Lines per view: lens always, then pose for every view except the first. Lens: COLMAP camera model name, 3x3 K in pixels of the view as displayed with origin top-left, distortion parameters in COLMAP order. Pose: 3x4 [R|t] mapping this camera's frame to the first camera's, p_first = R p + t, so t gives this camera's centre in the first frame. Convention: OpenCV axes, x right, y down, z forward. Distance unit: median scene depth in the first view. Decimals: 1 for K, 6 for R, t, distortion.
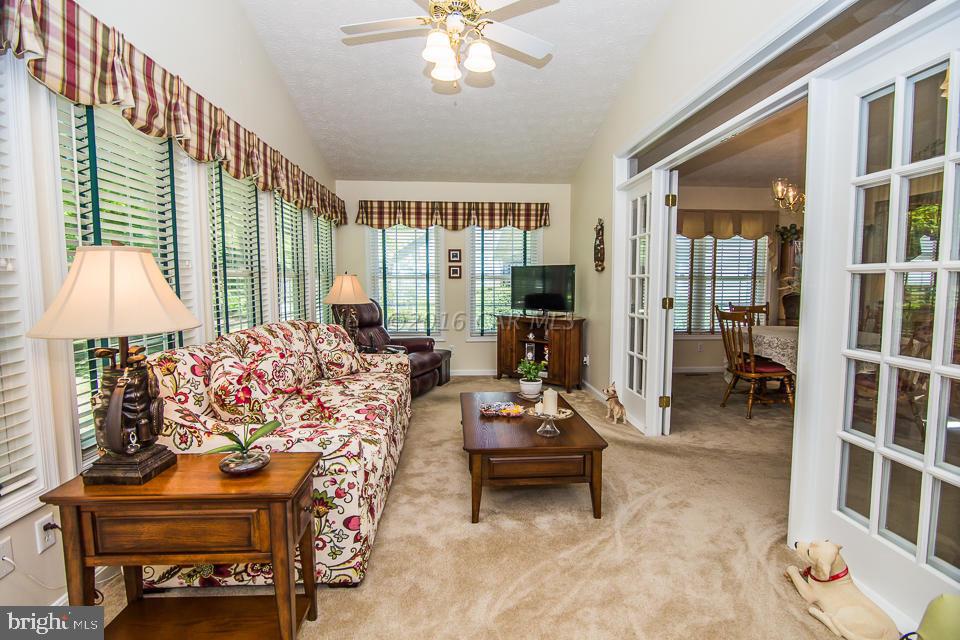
lens RADIAL K [[469.9, 0, 482.3], [0, 469.9, 321.7], [0, 0, 1]] dist [-0.023623, 0.000897]
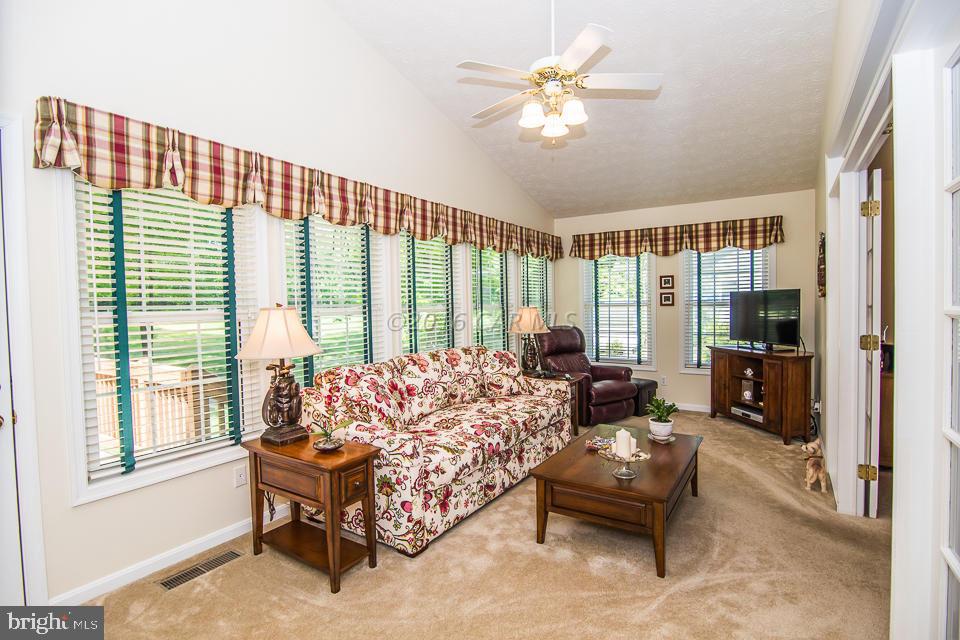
lens RADIAL K [[469.9, 0, 476.4], [0, 469.9, 320.9], [0, 0, 1]] dist [-0.023623, 0.000897]
pose [[0.799461, 0.005848, -0.600690, 0.354797], [-0.032226, 0.998930, -0.033164, -0.030443], [0.599853, 0.045871, 0.798794, 0.016752]]
